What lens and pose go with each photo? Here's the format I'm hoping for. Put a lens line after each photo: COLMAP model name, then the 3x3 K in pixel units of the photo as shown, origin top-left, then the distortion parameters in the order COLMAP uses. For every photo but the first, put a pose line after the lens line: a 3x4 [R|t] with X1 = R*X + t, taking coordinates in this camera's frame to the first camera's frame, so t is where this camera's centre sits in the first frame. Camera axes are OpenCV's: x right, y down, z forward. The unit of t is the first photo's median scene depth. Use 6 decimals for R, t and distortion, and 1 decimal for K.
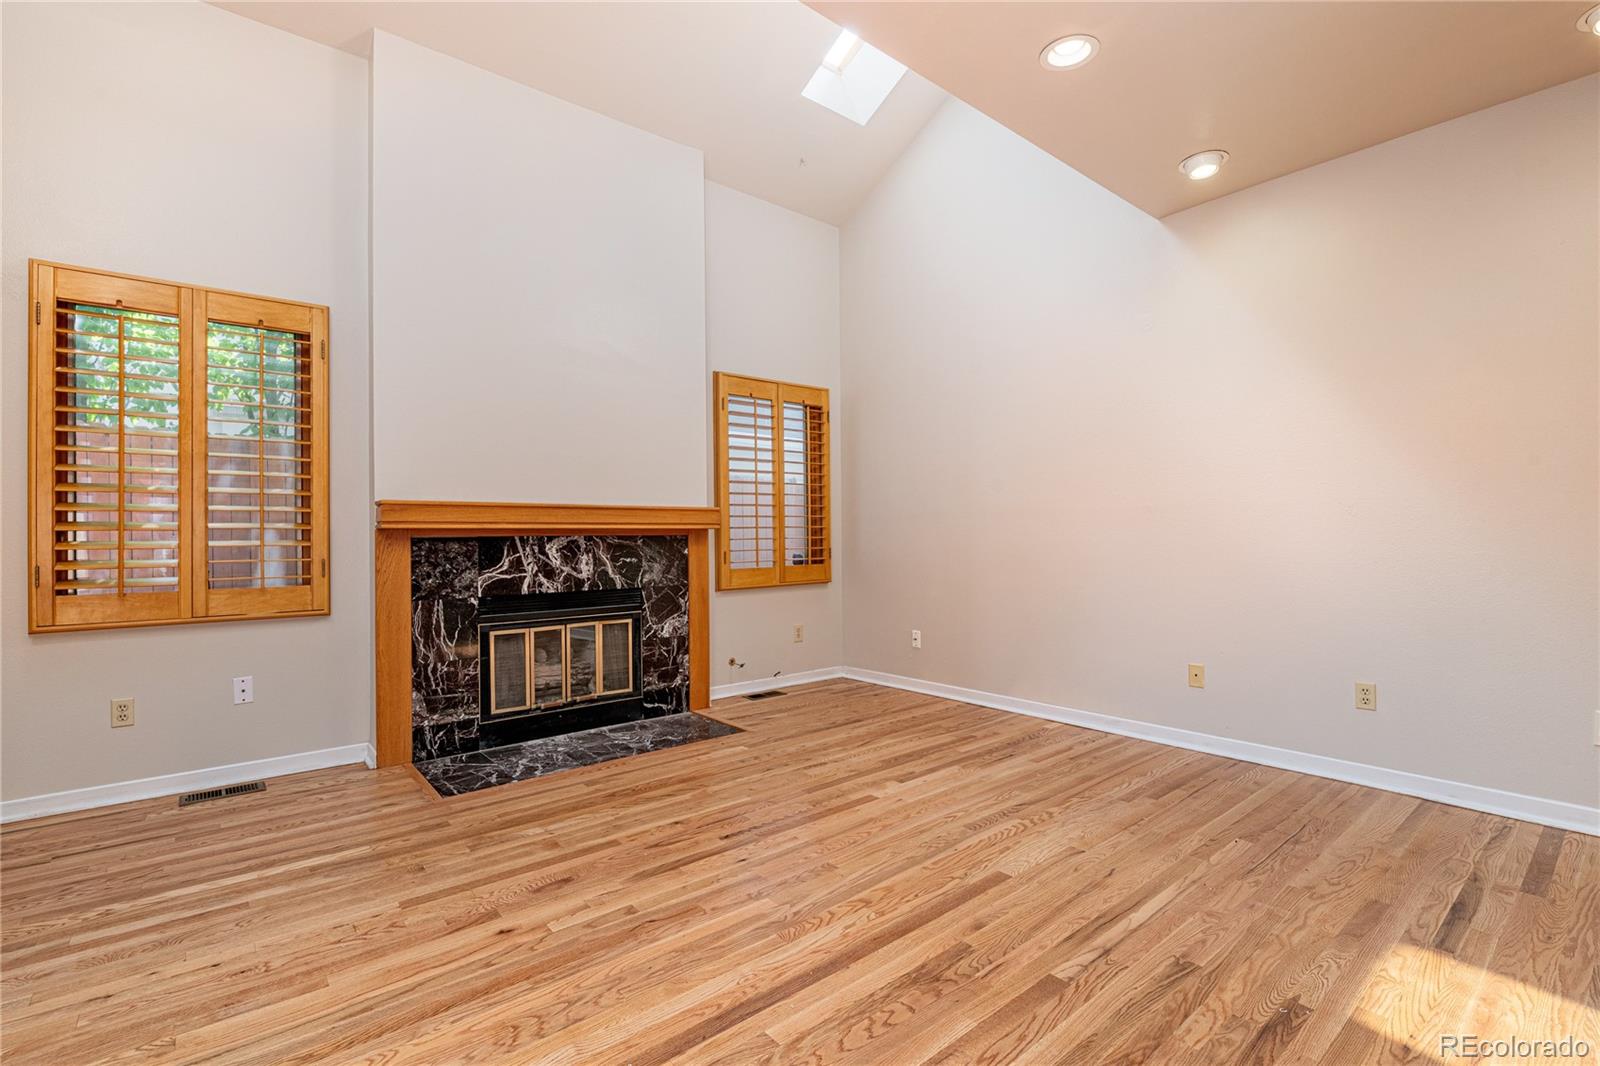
lens RADIAL K [[727.7, 0, 791.1], [0, 727.7, 531.8], [0, 0, 1]] dist [-0.004606, -0.001340]
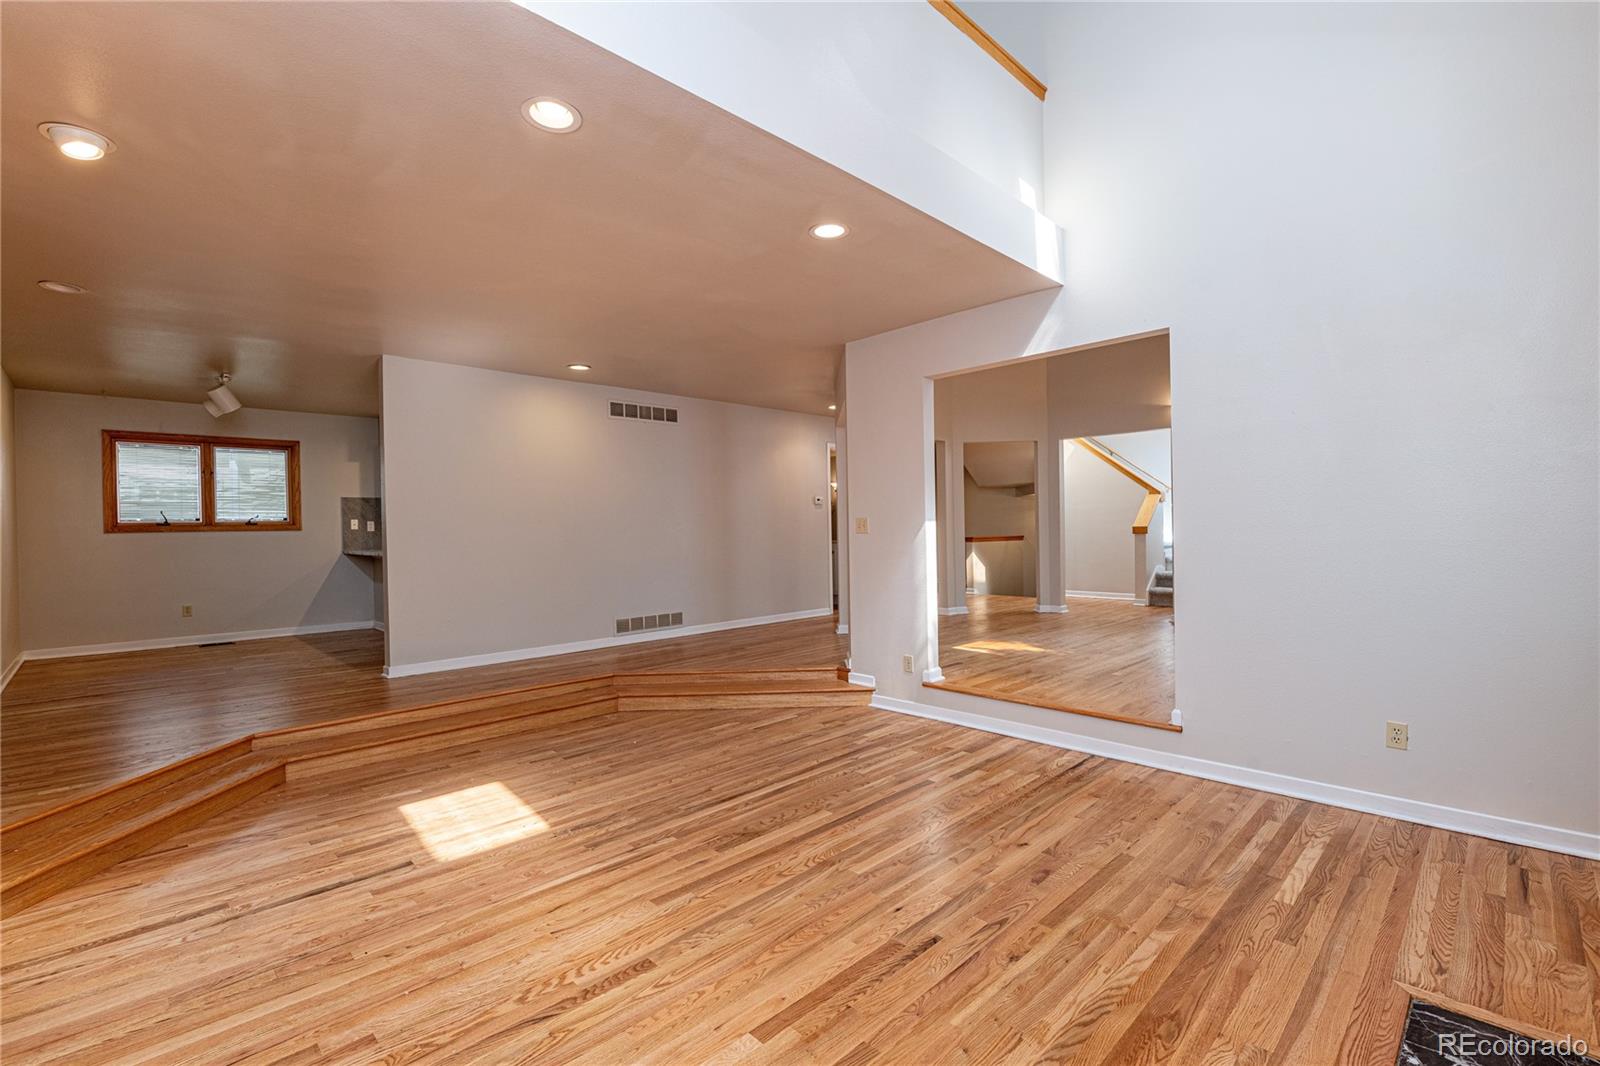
lens RADIAL K [[727.7, 0, 791.1], [0, 727.7, 531.8], [0, 0, 1]] dist [-0.004606, -0.001340]
pose [[-0.996011, 0.025748, -0.085436, 0.161379], [0.025842, 0.999666, 0.000006, -0.086244], [0.085408, -0.002202, -0.996344, 2.057055]]
